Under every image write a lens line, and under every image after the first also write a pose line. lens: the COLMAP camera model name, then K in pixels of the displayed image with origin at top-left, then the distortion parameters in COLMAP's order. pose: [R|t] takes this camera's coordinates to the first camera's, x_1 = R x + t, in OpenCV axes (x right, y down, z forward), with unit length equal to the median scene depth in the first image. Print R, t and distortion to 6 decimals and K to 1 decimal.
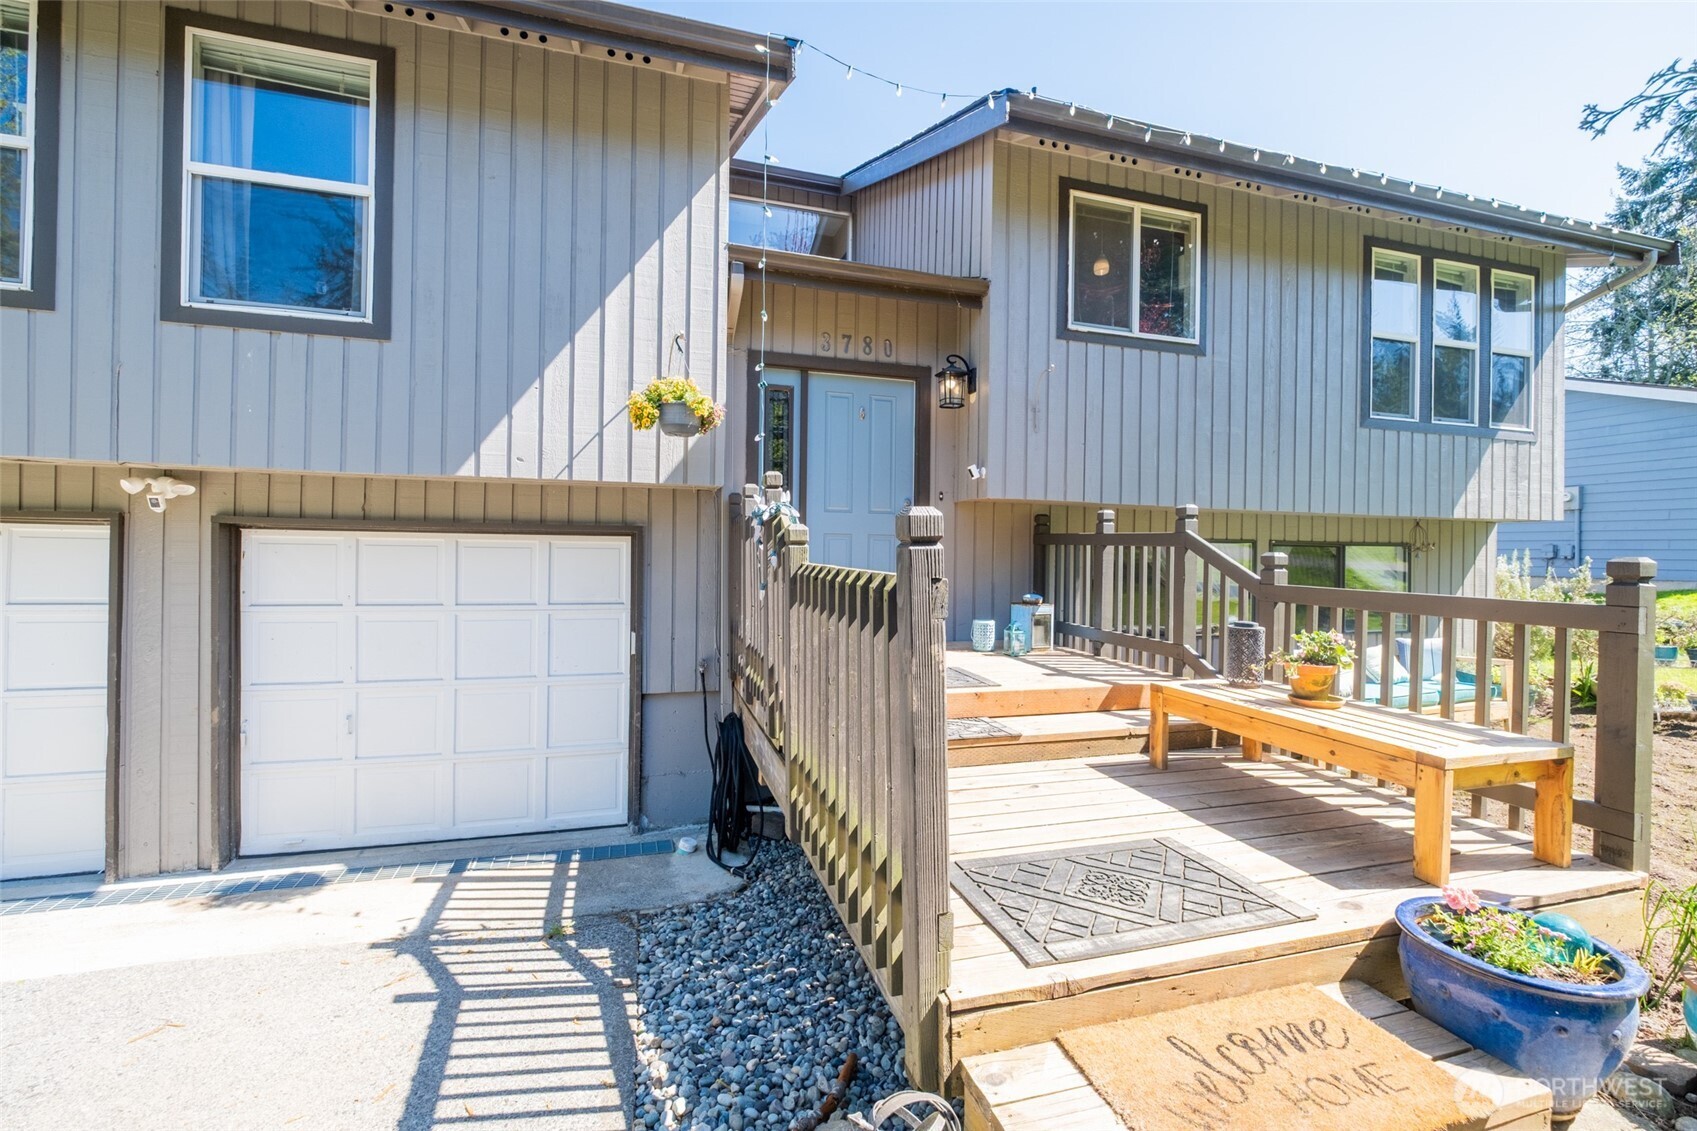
lens RADIAL K [[760.3, 0, 850.7], [0, 760.3, 533.0], [0, 0, 1]] dist [-0.000762, -0.000557]
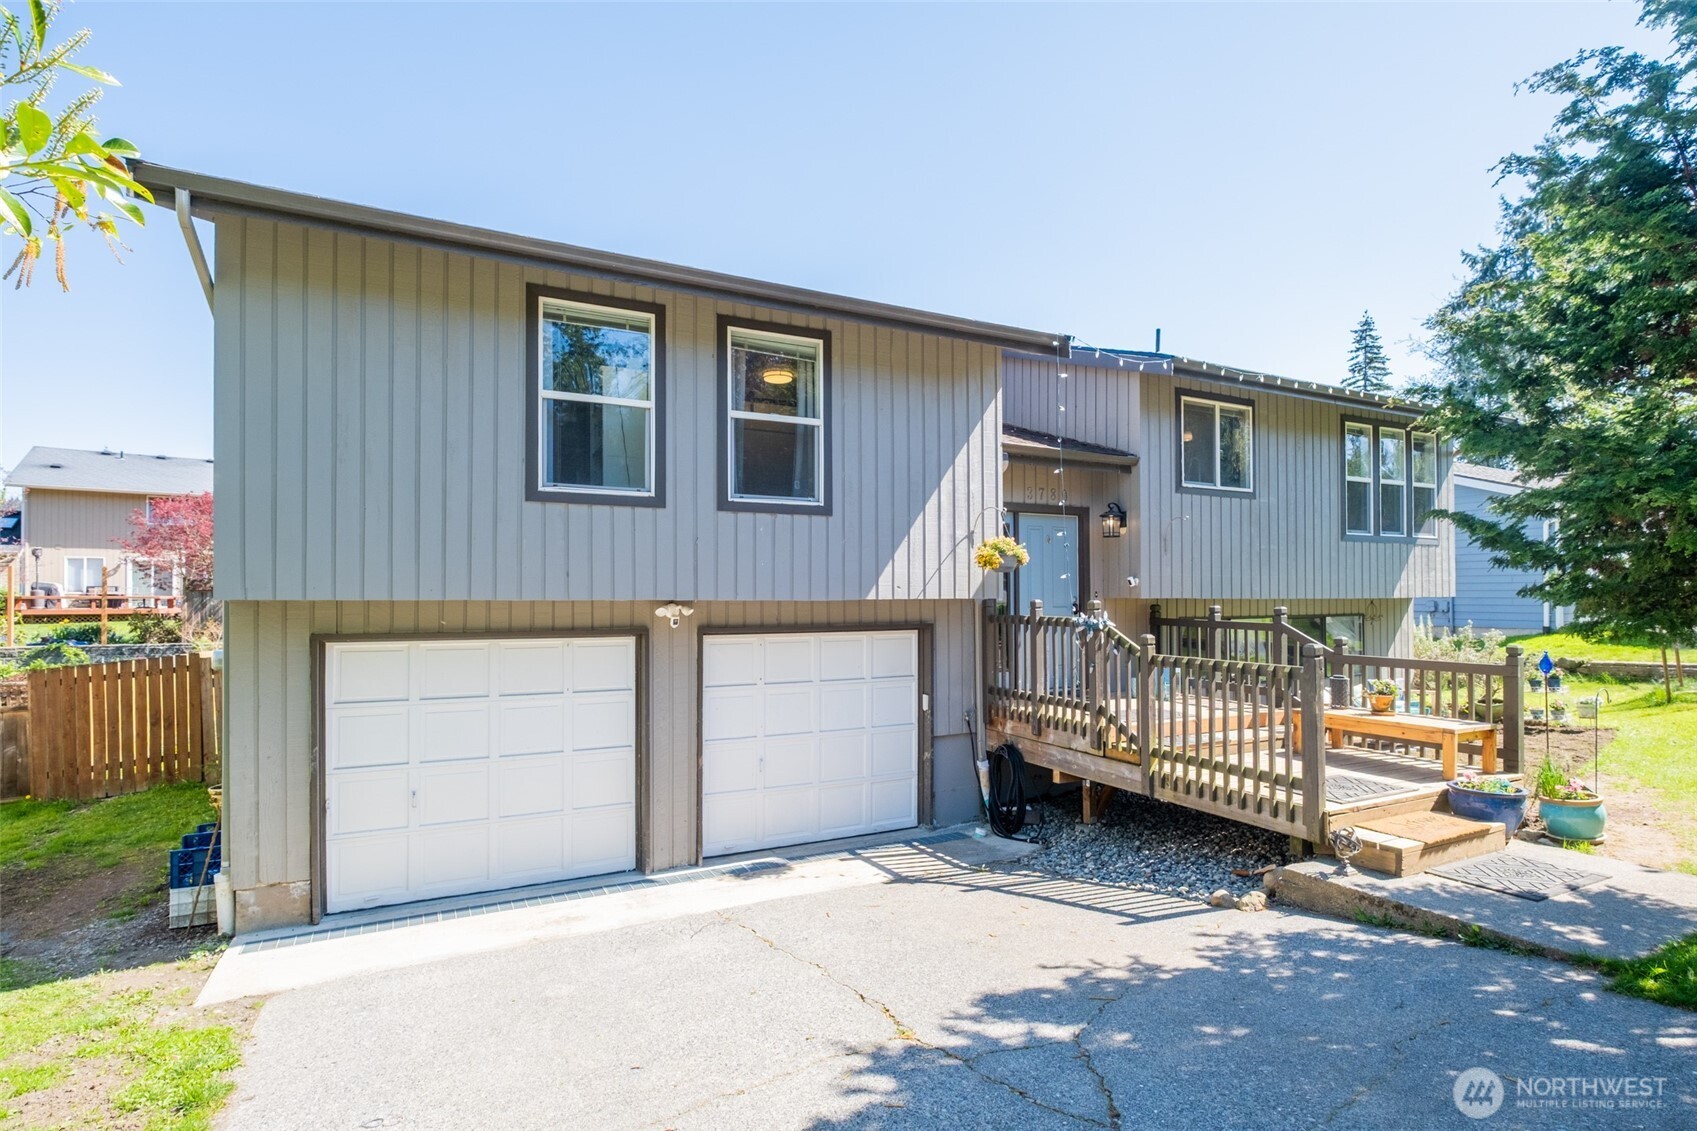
lens RADIAL K [[865.9, 0, 848.5], [0, 865.9, 565.5], [0, 0, 1]] dist [0.003728, 0.000890]
pose [[0.984175, -0.013491, 0.176684, -0.797343], [0.015549, 0.999826, -0.010270, -0.116644], [-0.176515, 0.012854, 0.984214, -0.697301]]
